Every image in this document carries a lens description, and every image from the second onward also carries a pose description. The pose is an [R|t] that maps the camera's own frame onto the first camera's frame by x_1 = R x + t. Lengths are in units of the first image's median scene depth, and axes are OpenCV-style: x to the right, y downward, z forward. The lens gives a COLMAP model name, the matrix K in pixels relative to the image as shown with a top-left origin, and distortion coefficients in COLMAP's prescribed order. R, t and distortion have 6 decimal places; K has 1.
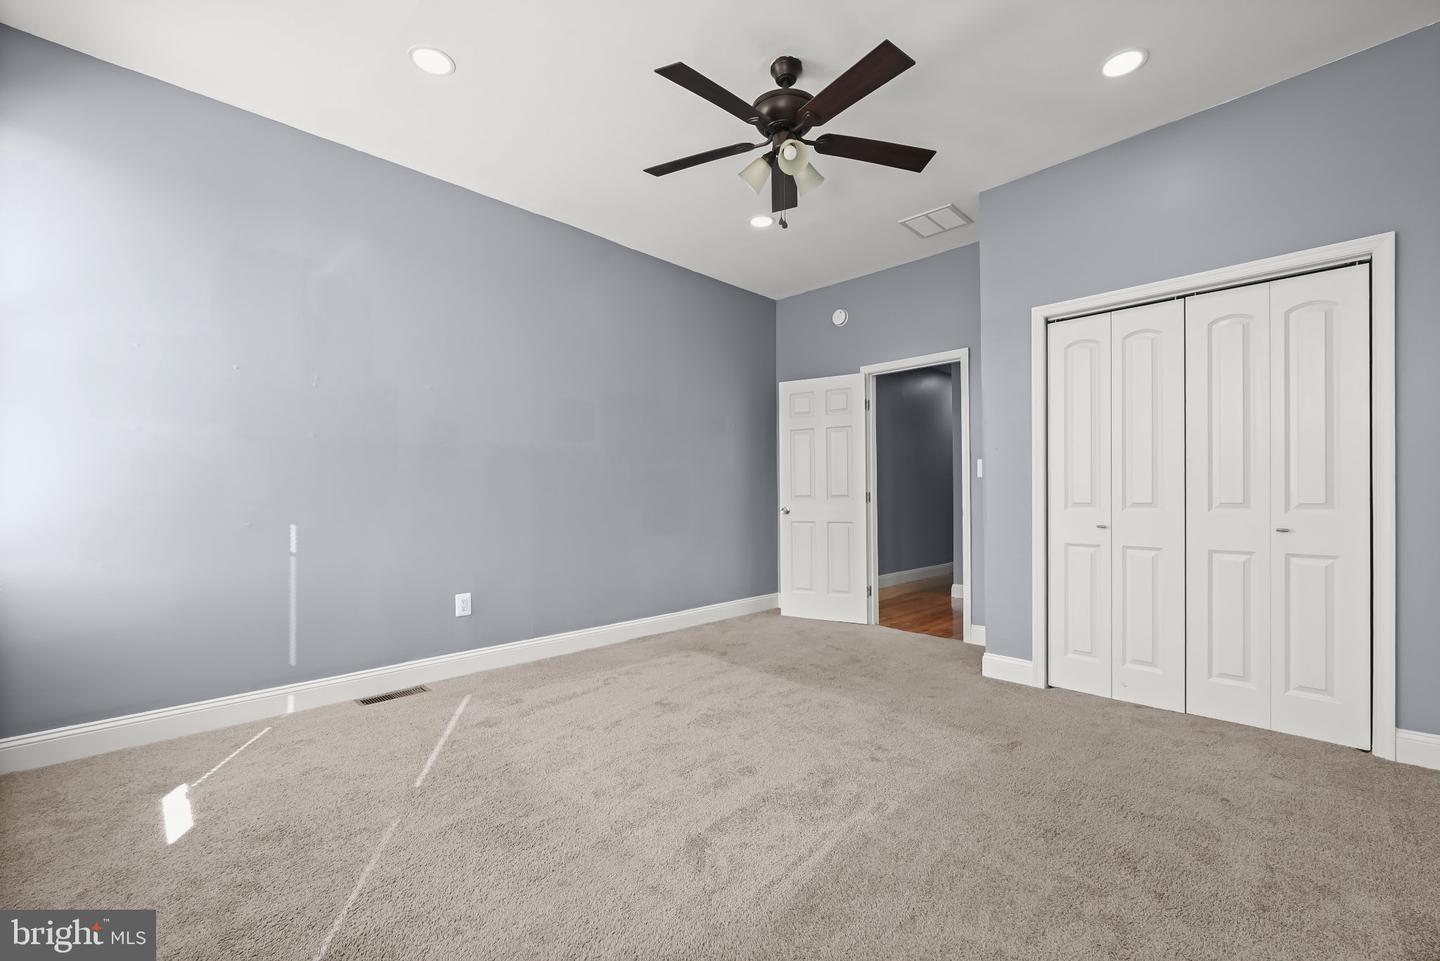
lens RADIAL K [[593.5, 0, 724.6], [0, 593.5, 495.2], [0, 0, 1]] dist [-0.000374, -0.000225]
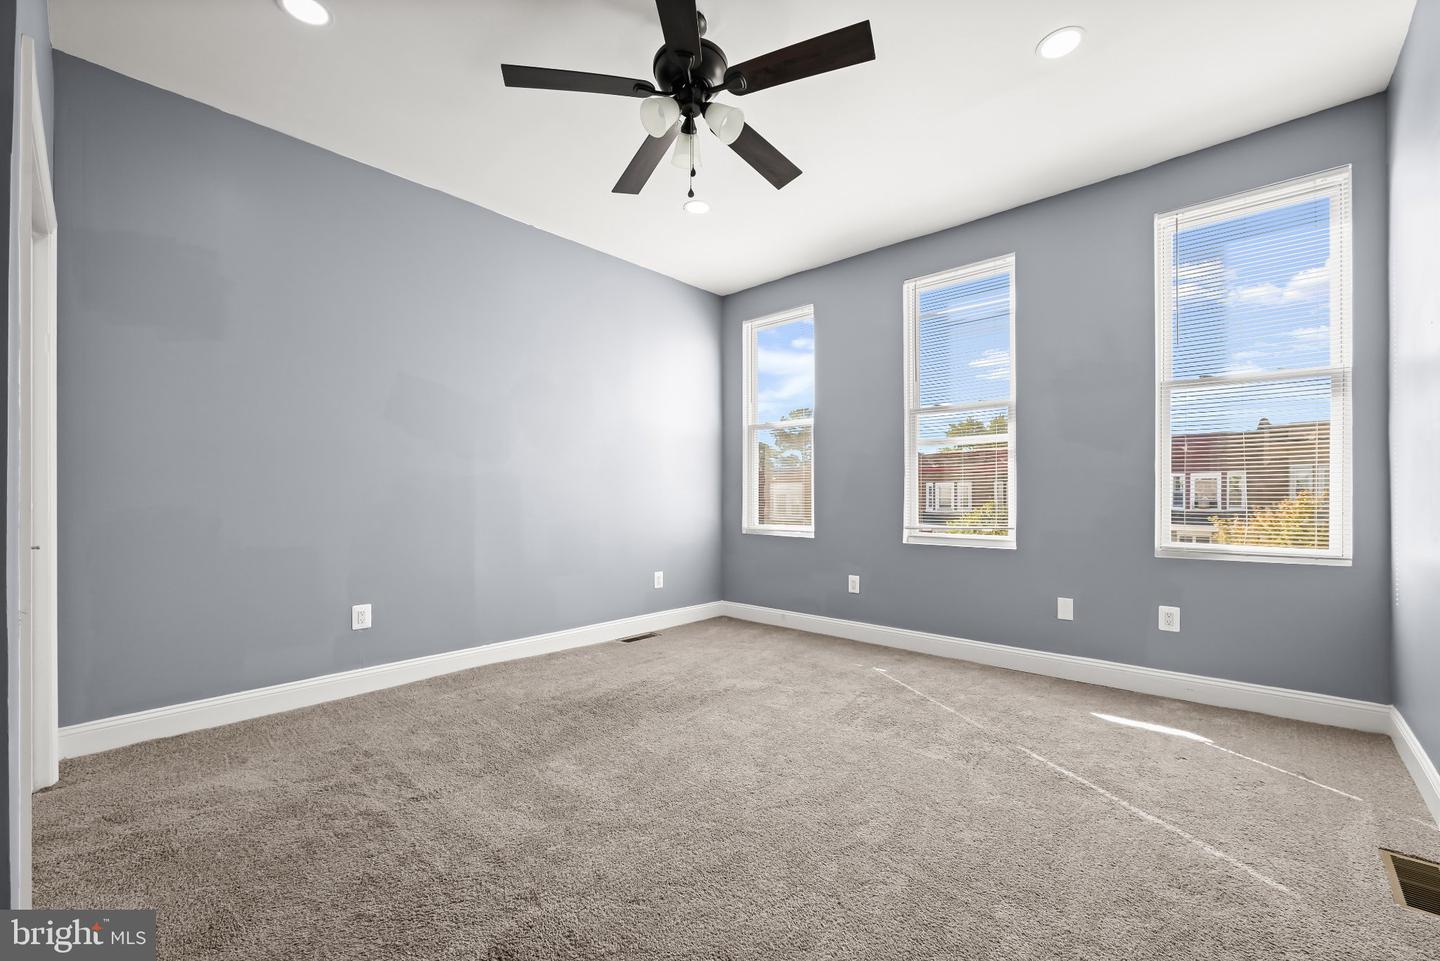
lens RADIAL K [[593.5, 0, 724.6], [0, 593.5, 495.2], [0, 0, 1]] dist [-0.000374, -0.000225]
pose [[-0.998882, 0.004305, -0.047086, 0.073130], [0.004353, 0.999990, -0.000916, -0.002381], [0.047082, -0.001120, -0.998890, 1.453141]]
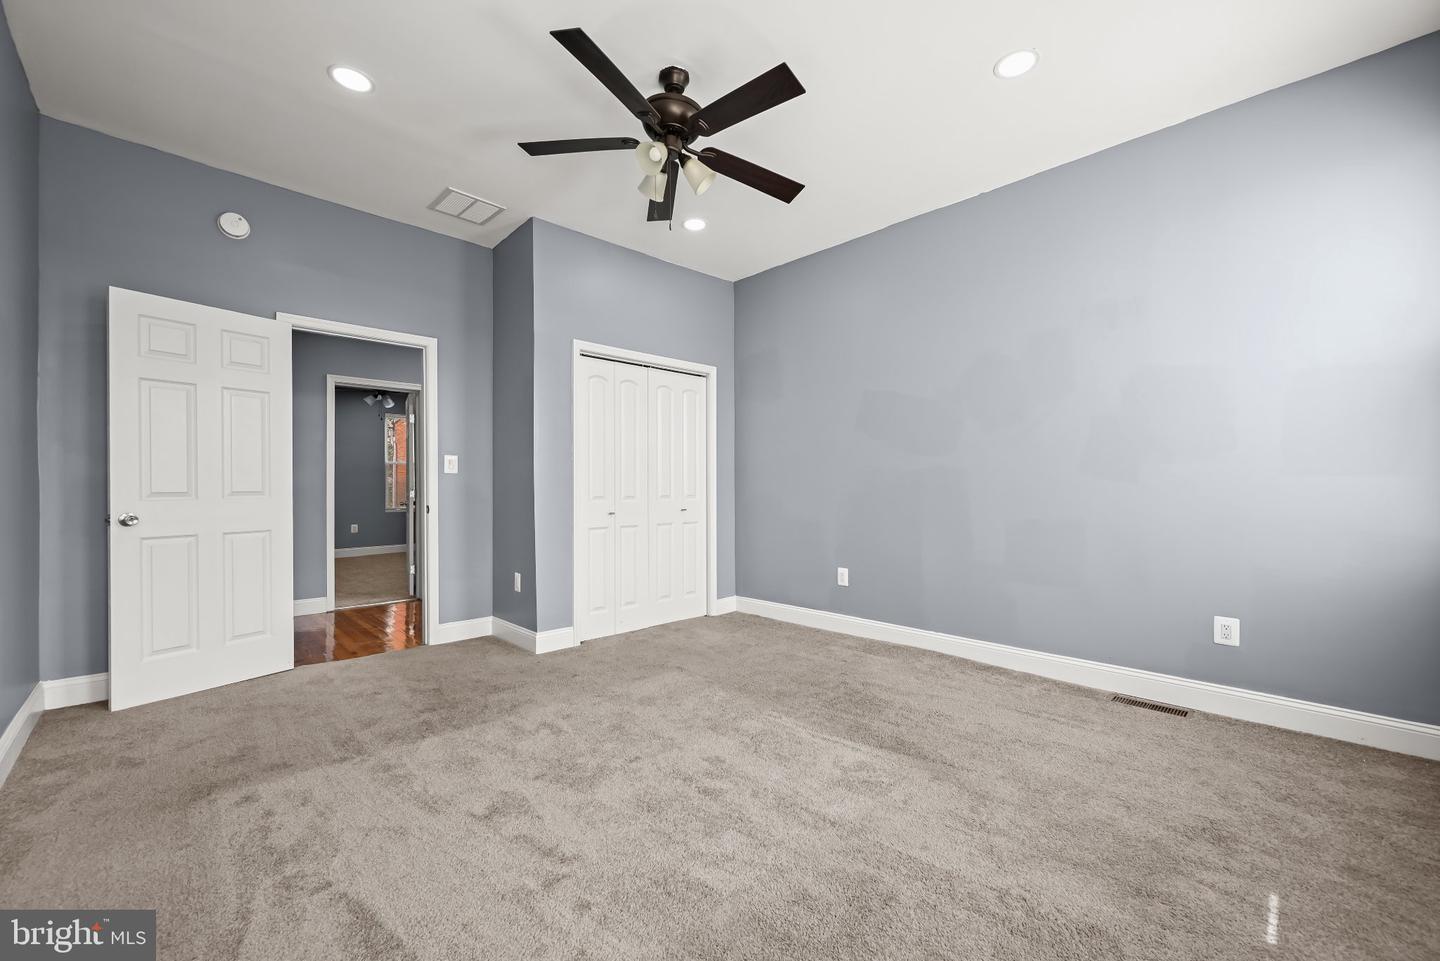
lens RADIAL K [[576.1, 0, 718.0], [0, 576.1, 487.8], [0, 0, 1]] dist [-0.002630, -0.000003]
pose [[0.019761, 0.004509, 0.999795, -0.684182], [0.002793, 0.999986, -0.004565, -0.000581], [-0.999801, 0.002883, 0.019748, 0.693198]]
